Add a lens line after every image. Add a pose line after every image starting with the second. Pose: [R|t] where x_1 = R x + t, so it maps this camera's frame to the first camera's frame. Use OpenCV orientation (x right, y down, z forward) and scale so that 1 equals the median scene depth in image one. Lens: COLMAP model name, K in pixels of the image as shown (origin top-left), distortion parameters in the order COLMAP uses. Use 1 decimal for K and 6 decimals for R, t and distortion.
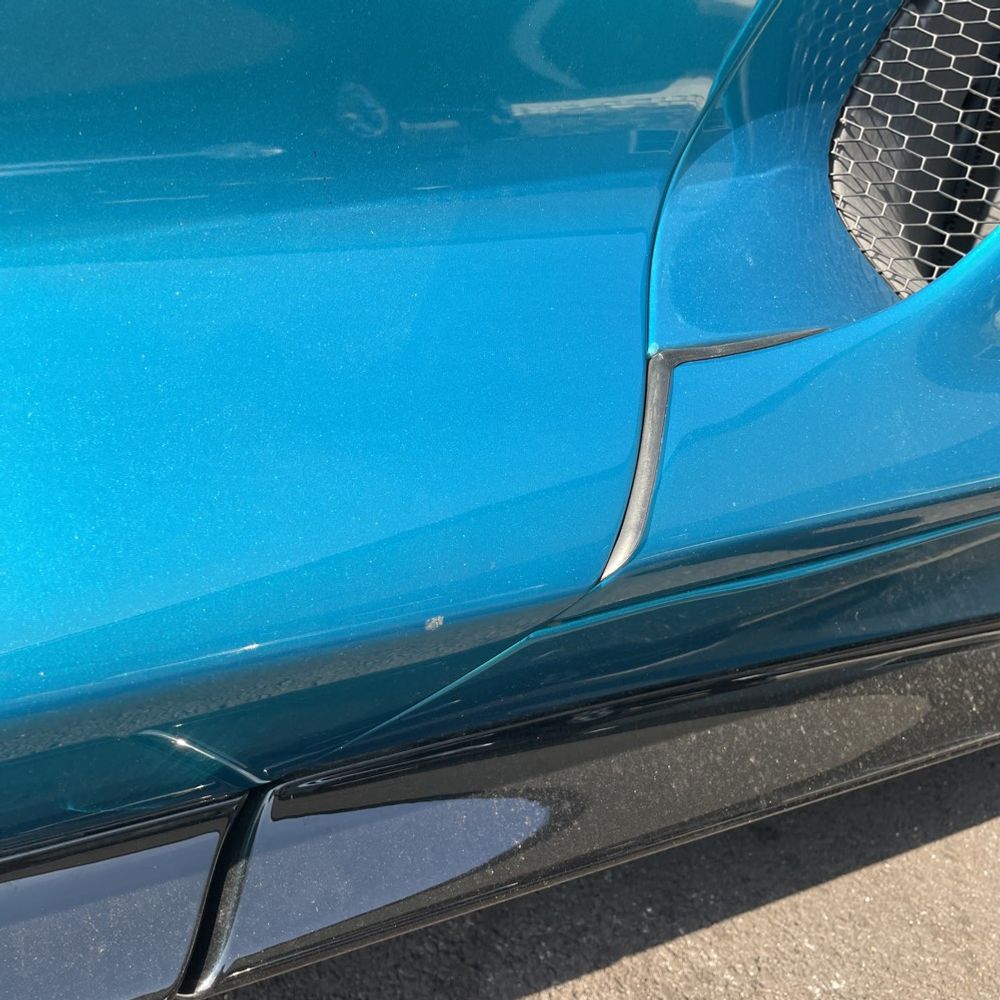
lens RADIAL K [[1009.5, 0, 490.4], [0, 1009.5, 500.9], [0, 0, 1]] dist [0.093875, -0.130958]
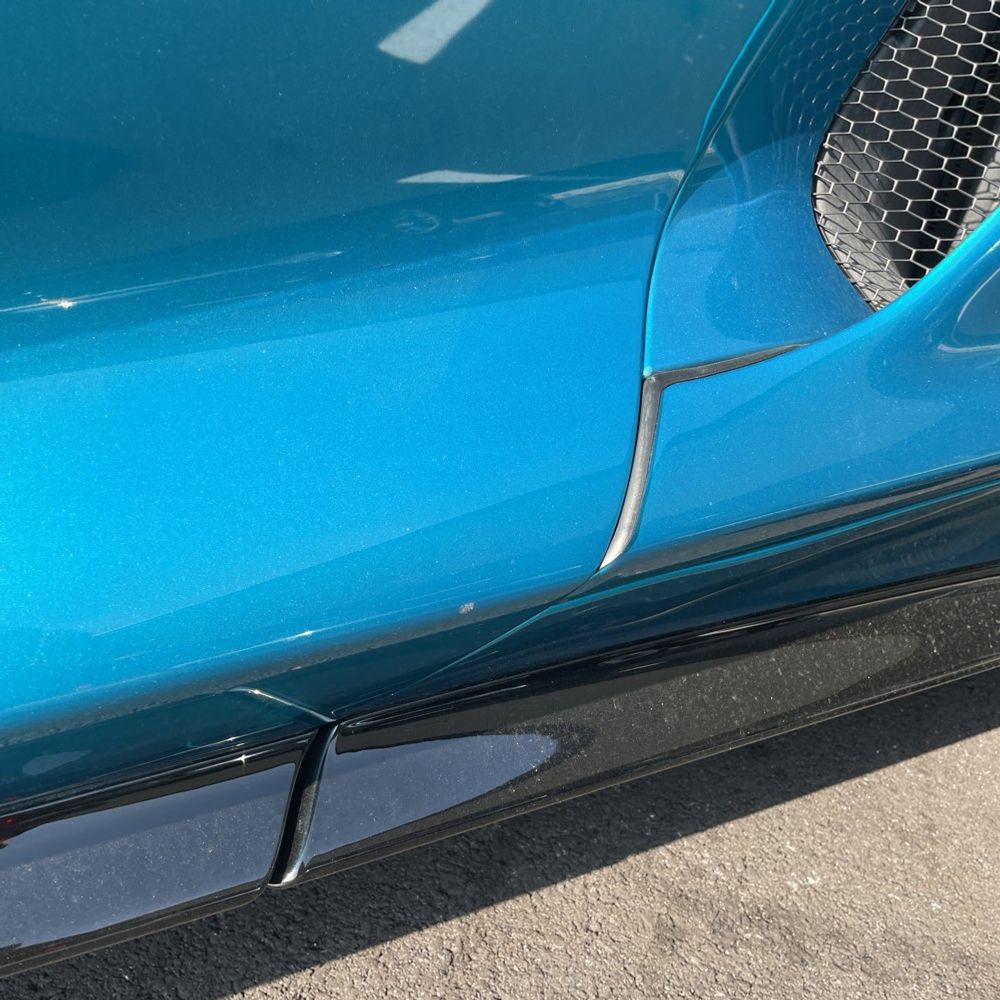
lens RADIAL K [[986.6, 0, 500.0], [0, 986.6, 500.0], [0, 0, 1]] dist [0.100835, -0.152172]
pose [[0.999795, 0.002385, -0.020115, 0.005920], [-0.000719, 0.996597, 0.082430, -0.060259], [0.020243, -0.082399, 0.996394, -0.119575]]
